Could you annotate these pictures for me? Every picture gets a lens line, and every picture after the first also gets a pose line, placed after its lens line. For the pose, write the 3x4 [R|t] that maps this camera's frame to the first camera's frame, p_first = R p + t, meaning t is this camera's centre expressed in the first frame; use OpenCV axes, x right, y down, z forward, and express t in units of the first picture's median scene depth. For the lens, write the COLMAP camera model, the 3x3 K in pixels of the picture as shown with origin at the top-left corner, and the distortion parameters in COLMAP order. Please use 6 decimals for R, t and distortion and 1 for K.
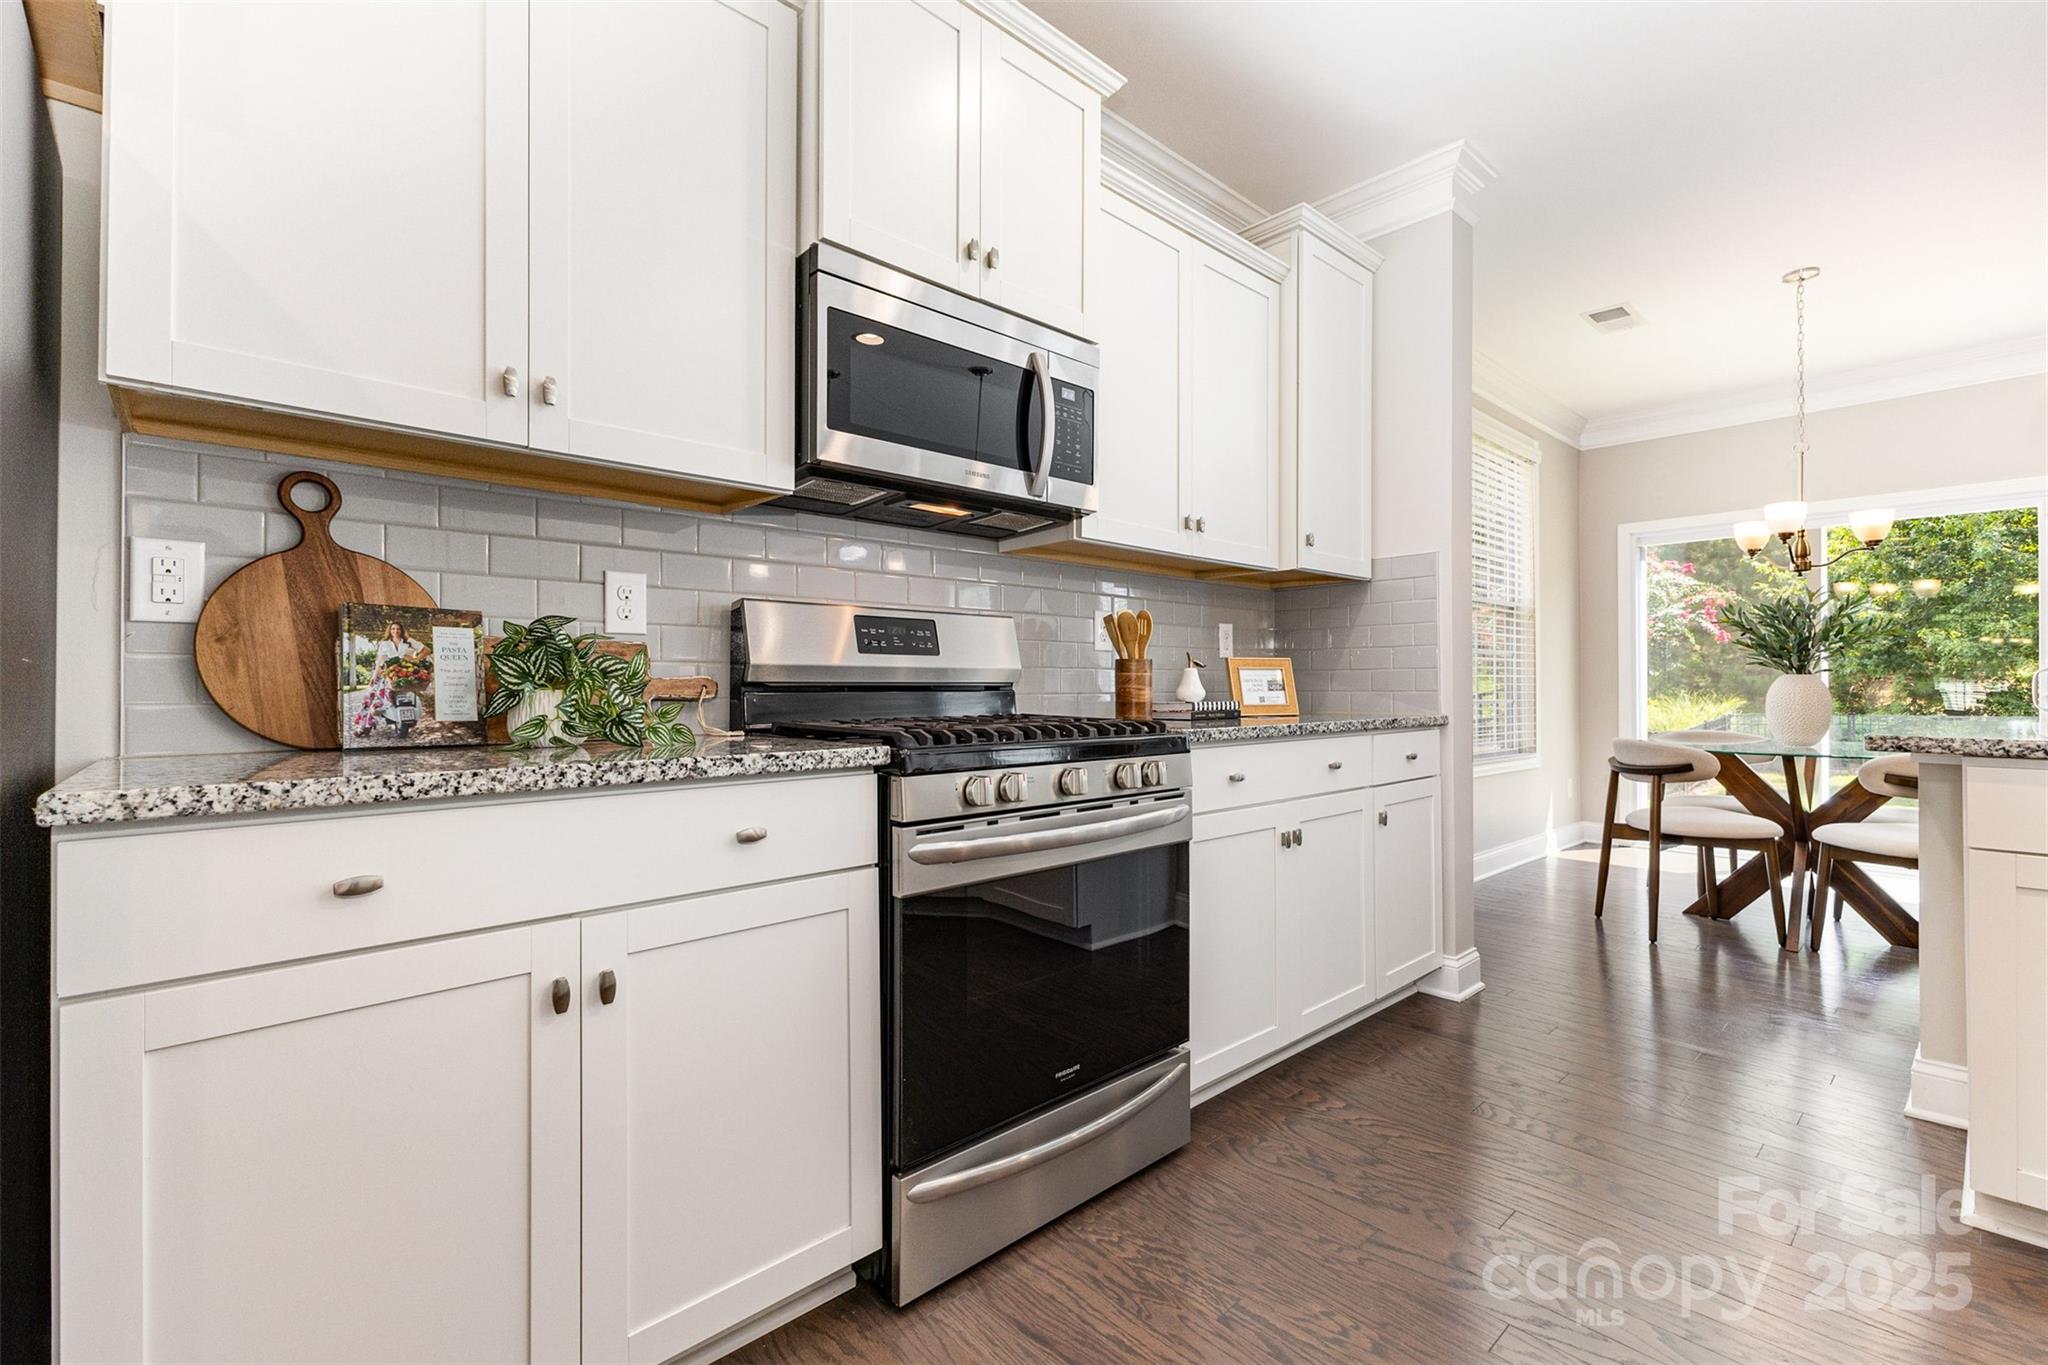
lens RADIAL K [[895.1, 0, 1027.5], [0, 895.1, 673.8], [0, 0, 1]] dist [0.019218, 0.000093]
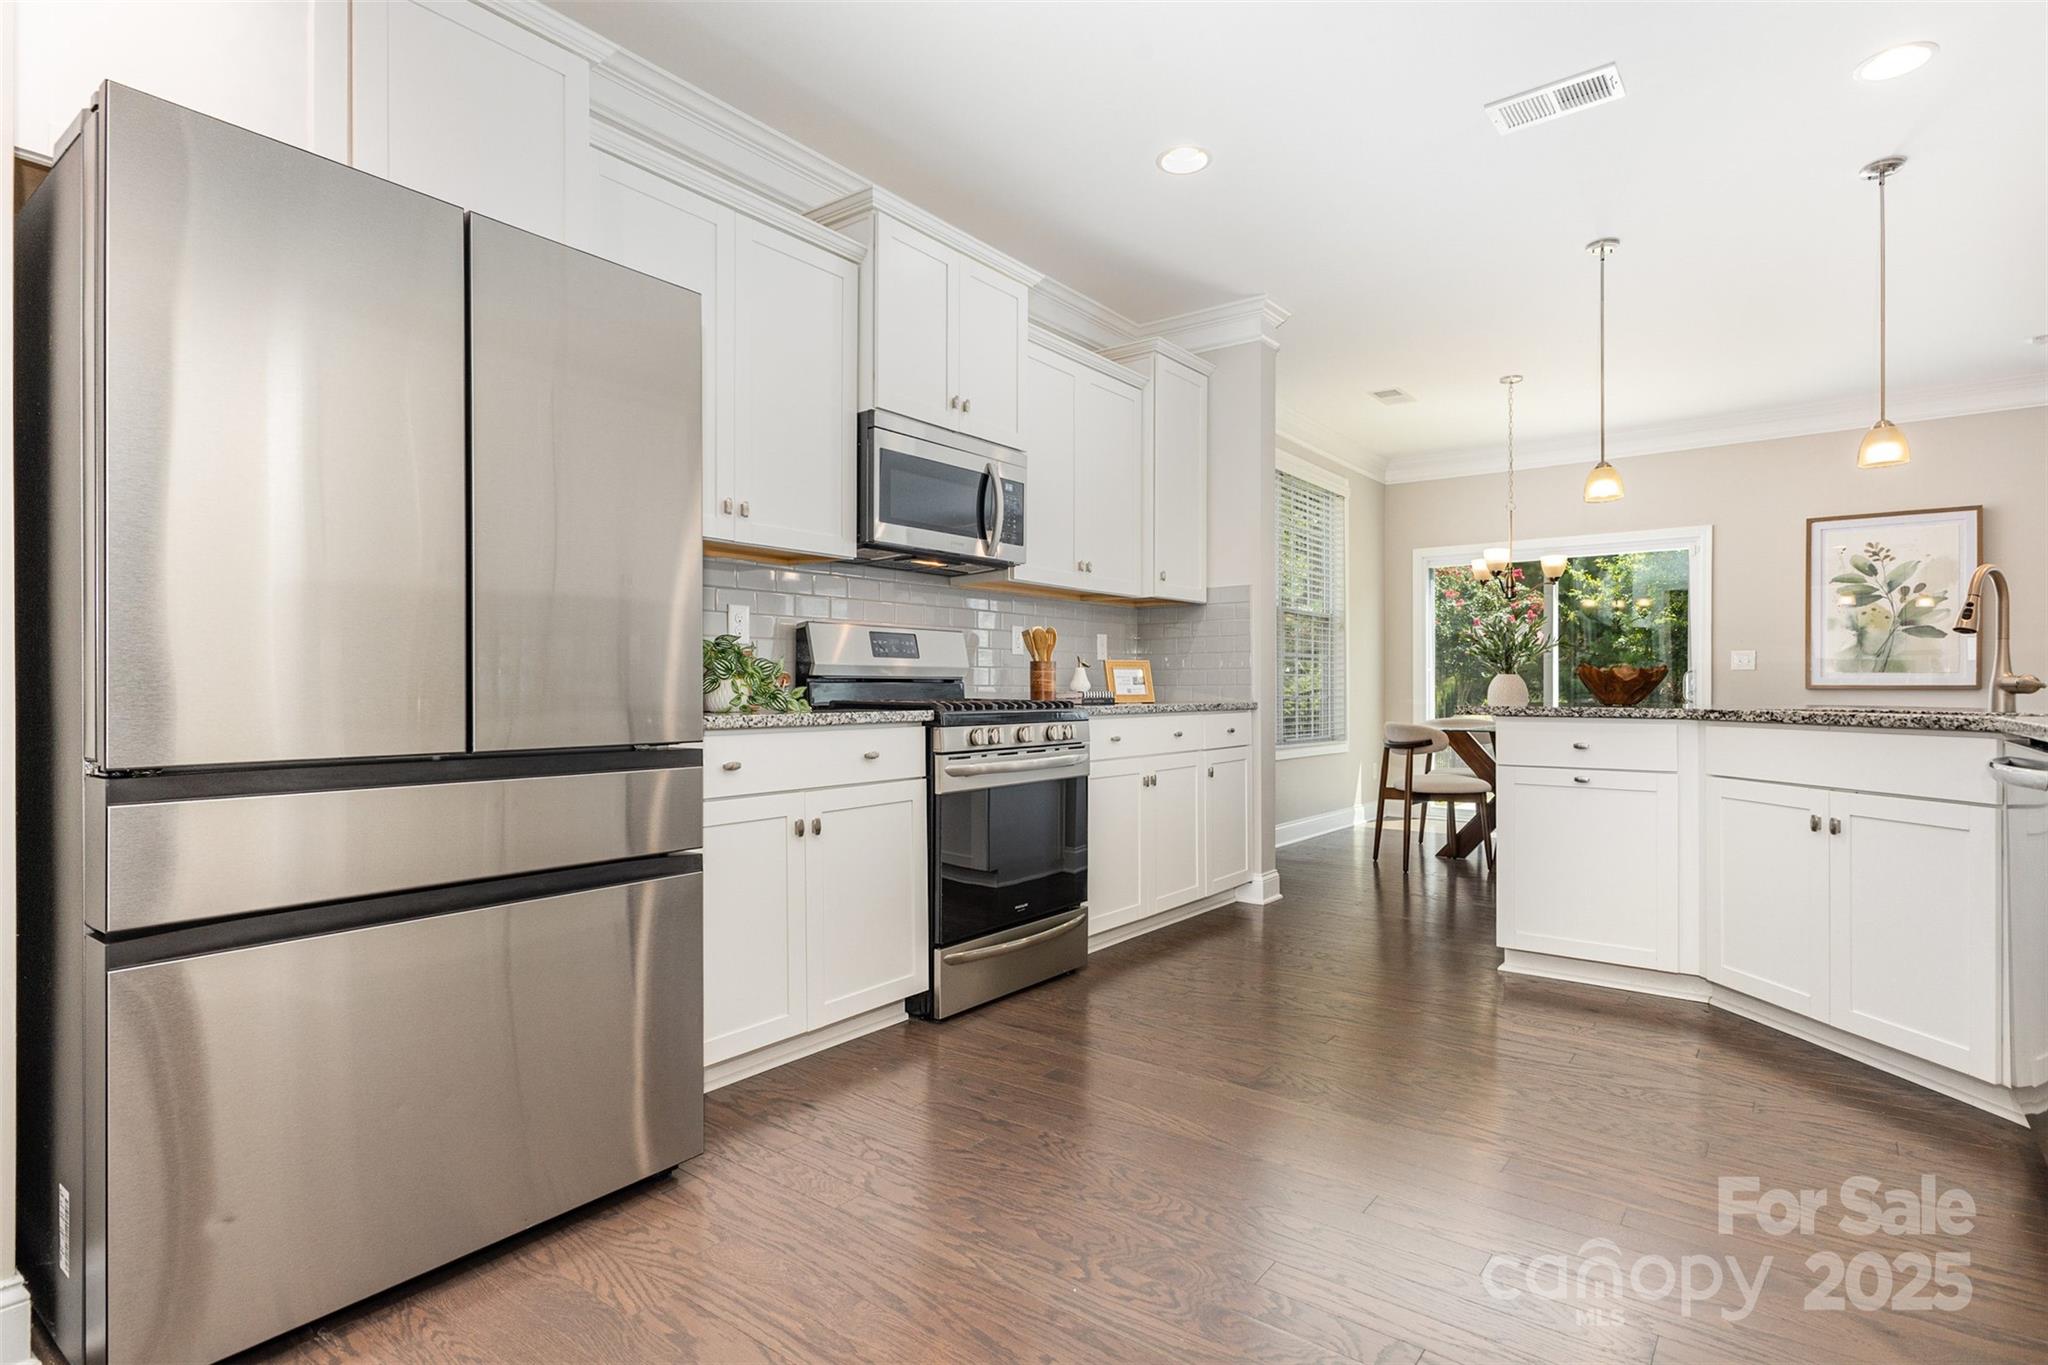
lens RADIAL K [[1068.7, 0, 999.4], [0, 1068.7, 687.4], [0, 0, 1]] dist [-0.000395, -0.000034]
pose [[0.988996, 0.000376, 0.147943, -0.240658], [-0.002000, 0.999939, 0.010826, 0.008389], [-0.147929, -0.011003, 0.988937, -0.800885]]
